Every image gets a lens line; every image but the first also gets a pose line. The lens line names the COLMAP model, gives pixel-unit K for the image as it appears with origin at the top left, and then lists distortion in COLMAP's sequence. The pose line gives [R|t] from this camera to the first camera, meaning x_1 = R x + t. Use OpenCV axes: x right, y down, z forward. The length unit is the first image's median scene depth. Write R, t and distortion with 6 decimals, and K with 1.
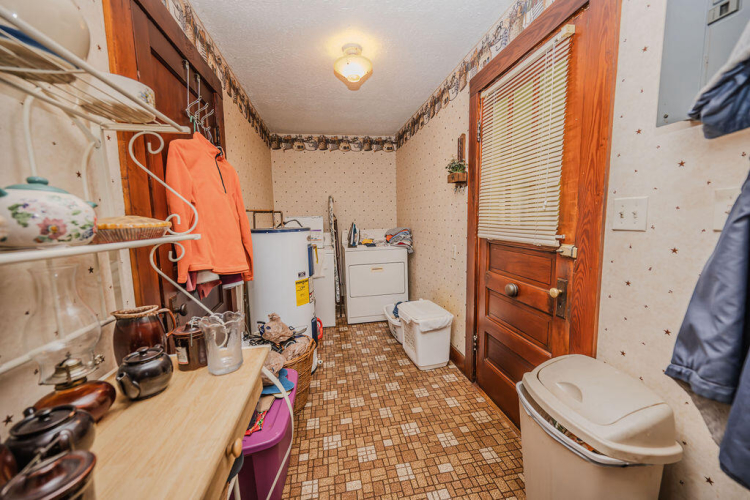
lens RADIAL K [[299.6, 0, 380.7], [0, 299.6, 253.3], [0, 0, 1]] dist [-0.002561, -0.000043]
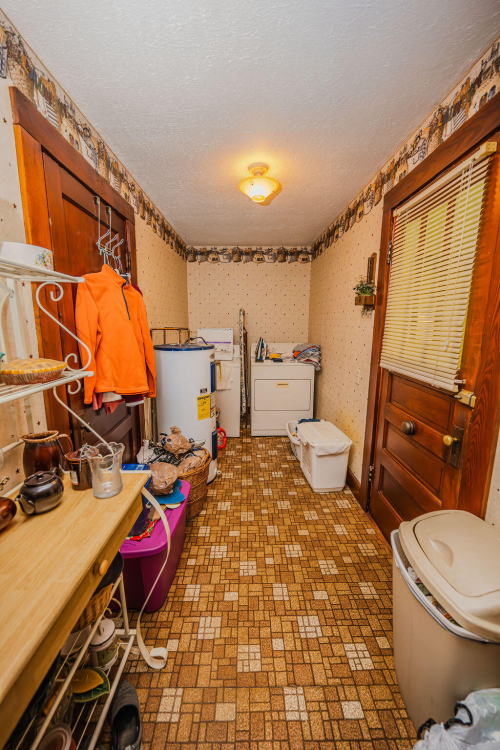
lens RADIAL K [[300.3, 0, 250.0], [0, 300.3, 375.0], [0, 0, 1]] dist [-0.004234, 0.000039]
pose [[0.984080, 0.058038, -0.167981, 0.084602], [-0.047246, 0.996597, 0.067545, -0.075215], [0.171330, -0.058533, 0.983473, -0.007697]]
